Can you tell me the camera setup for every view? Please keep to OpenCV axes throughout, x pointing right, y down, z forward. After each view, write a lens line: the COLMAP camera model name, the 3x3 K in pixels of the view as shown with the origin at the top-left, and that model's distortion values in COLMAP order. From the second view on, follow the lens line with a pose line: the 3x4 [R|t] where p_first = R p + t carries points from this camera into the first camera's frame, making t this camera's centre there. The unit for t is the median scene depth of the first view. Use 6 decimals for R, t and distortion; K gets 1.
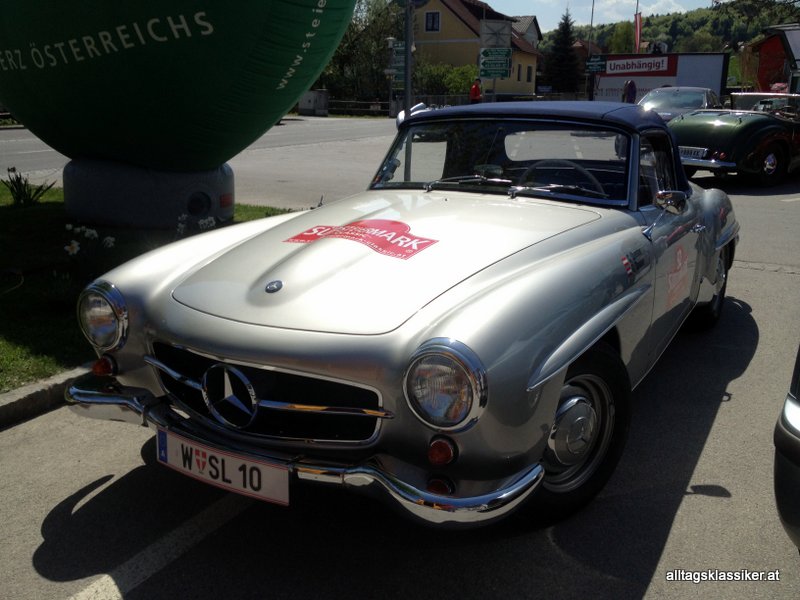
lens RADIAL K [[750.0, 0, 400.0], [0, 750.0, 300.0], [0, 0, 1]] dist [0.133363, -0.267616]
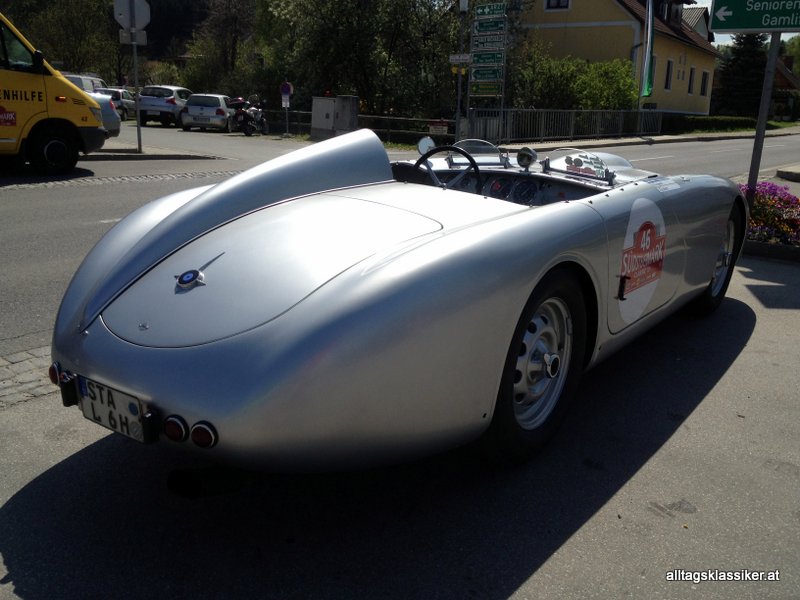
lens RADIAL K [[750.0, 0, 400.0], [0, 750.0, 300.0], [0, 0, 1]] dist [0.133363, -0.267616]
pose [[0.986825, 0.059162, -0.150584, 0.039761], [-0.062412, 0.997907, -0.016945, -0.169127], [0.149266, 0.026120, 0.988452, 0.643350]]
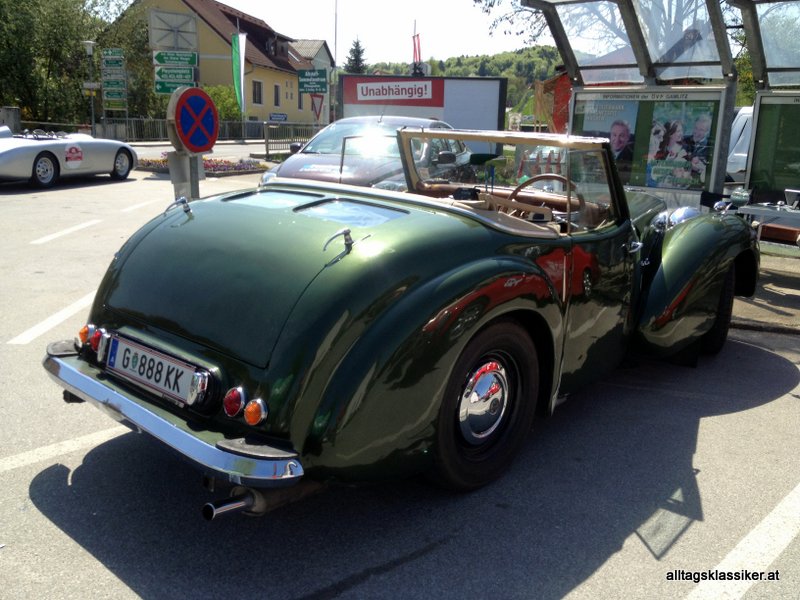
lens RADIAL K [[750.0, 0, 400.0], [0, 750.0, 300.0], [0, 0, 1]] dist [0.133363, -0.267616]
pose [[0.974473, -0.019898, 0.223619, 0.140692], [0.028121, 0.999038, -0.033649, -0.071874], [-0.222735, 0.039079, 0.974096, 0.264546]]
